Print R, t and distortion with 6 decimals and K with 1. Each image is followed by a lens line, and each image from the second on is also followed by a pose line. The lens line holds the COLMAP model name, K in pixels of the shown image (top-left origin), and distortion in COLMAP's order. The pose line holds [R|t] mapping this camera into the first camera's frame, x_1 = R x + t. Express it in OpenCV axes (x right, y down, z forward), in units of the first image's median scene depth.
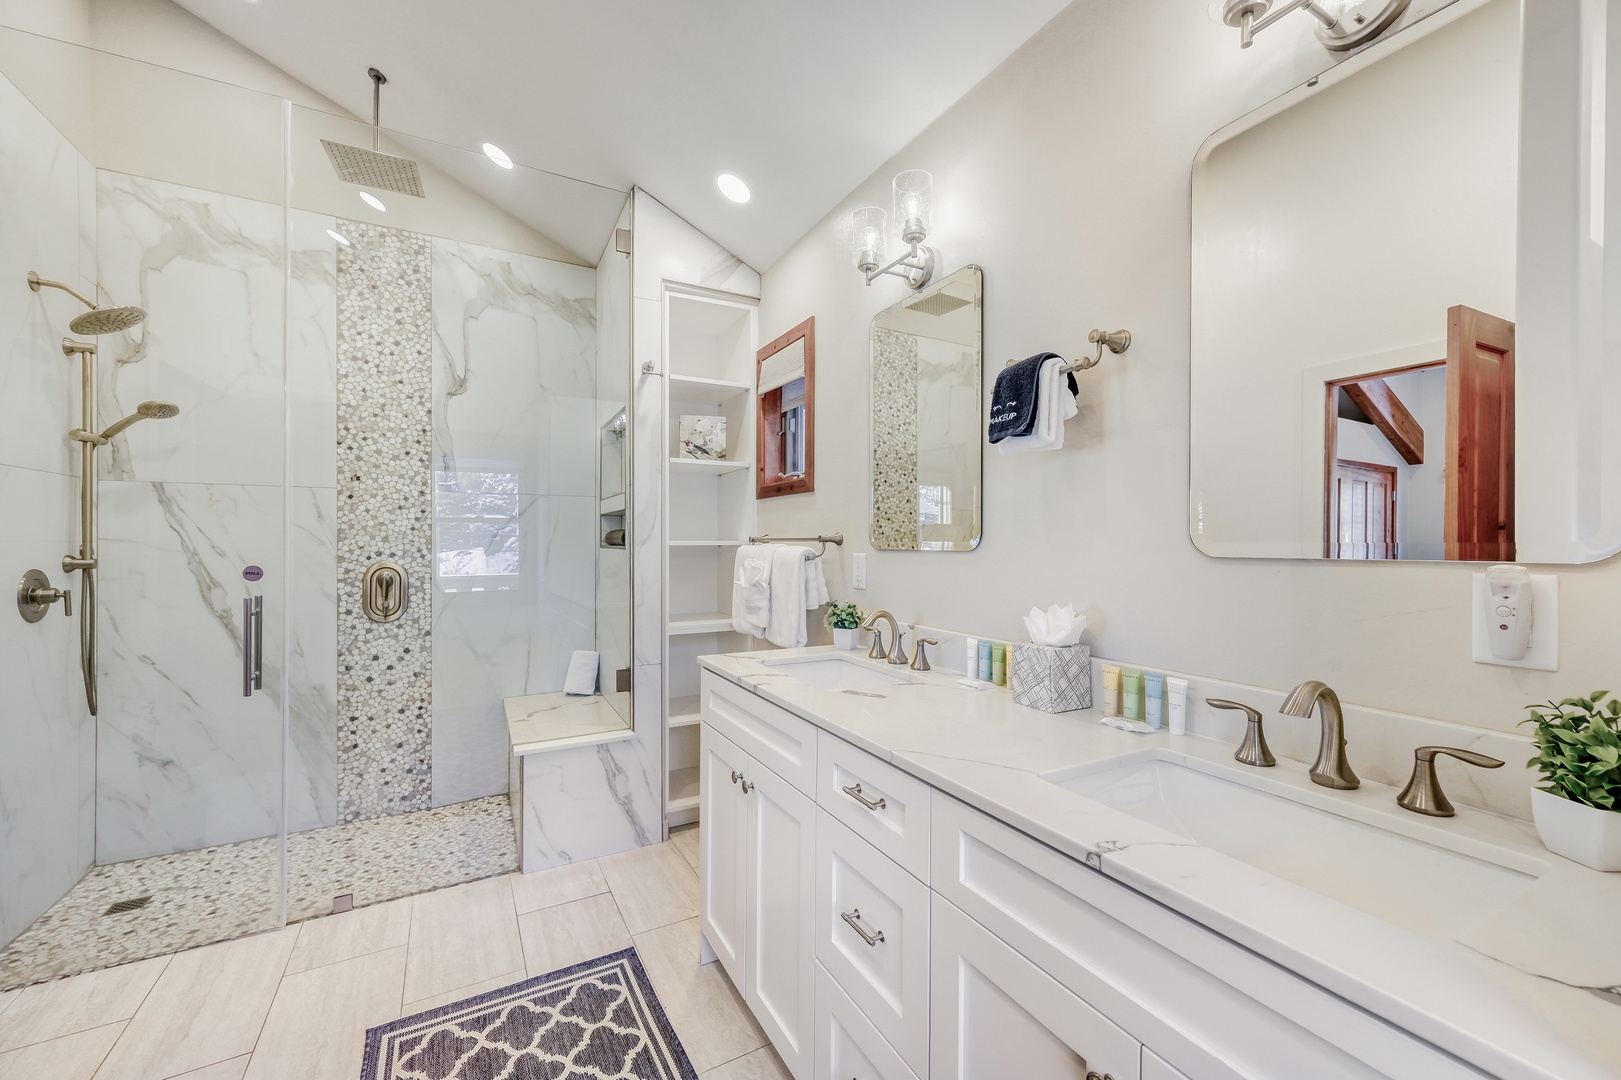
lens RADIAL K [[642.7, 0, 819.4], [0, 642.7, 552.0], [0, 0, 1]] dist [0.005521, 0.000822]
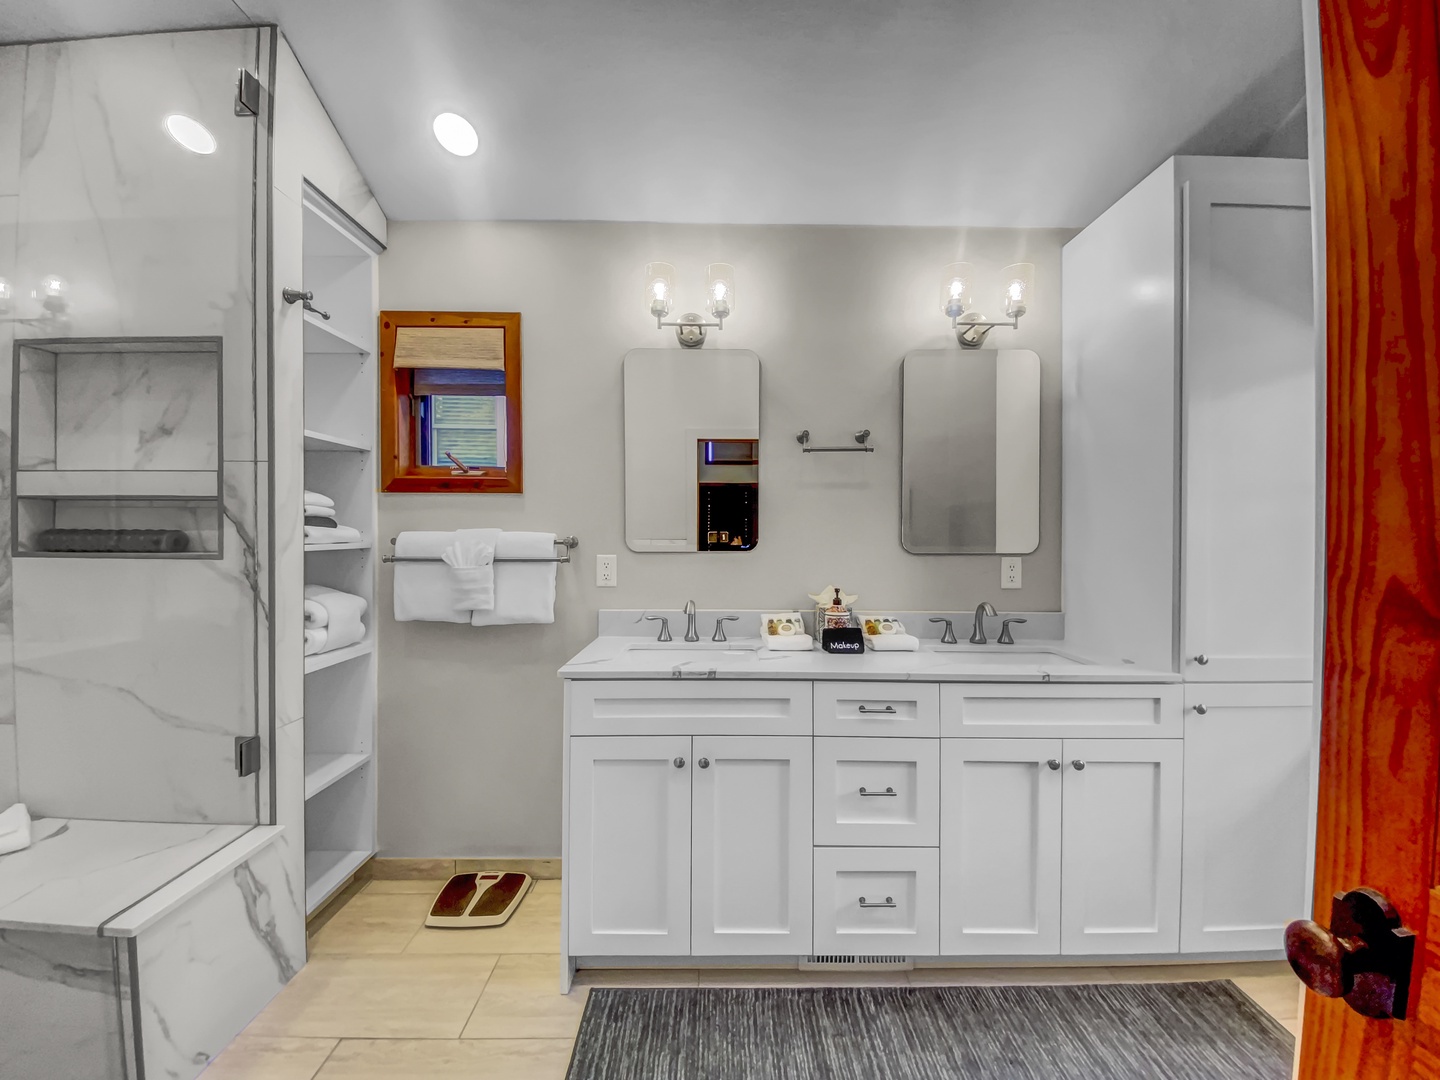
lens RADIAL K [[595.1, 0, 720.0], [0, 595.1, 540.0], [0, 0, 1]] dist [-0.000271, -0.000053]
pose [[0.478815, -0.013024, 0.877819, -0.619809], [0.008242, 0.999913, 0.010339, -0.026056], [-0.877877, 0.002284, 0.478881, 0.283216]]
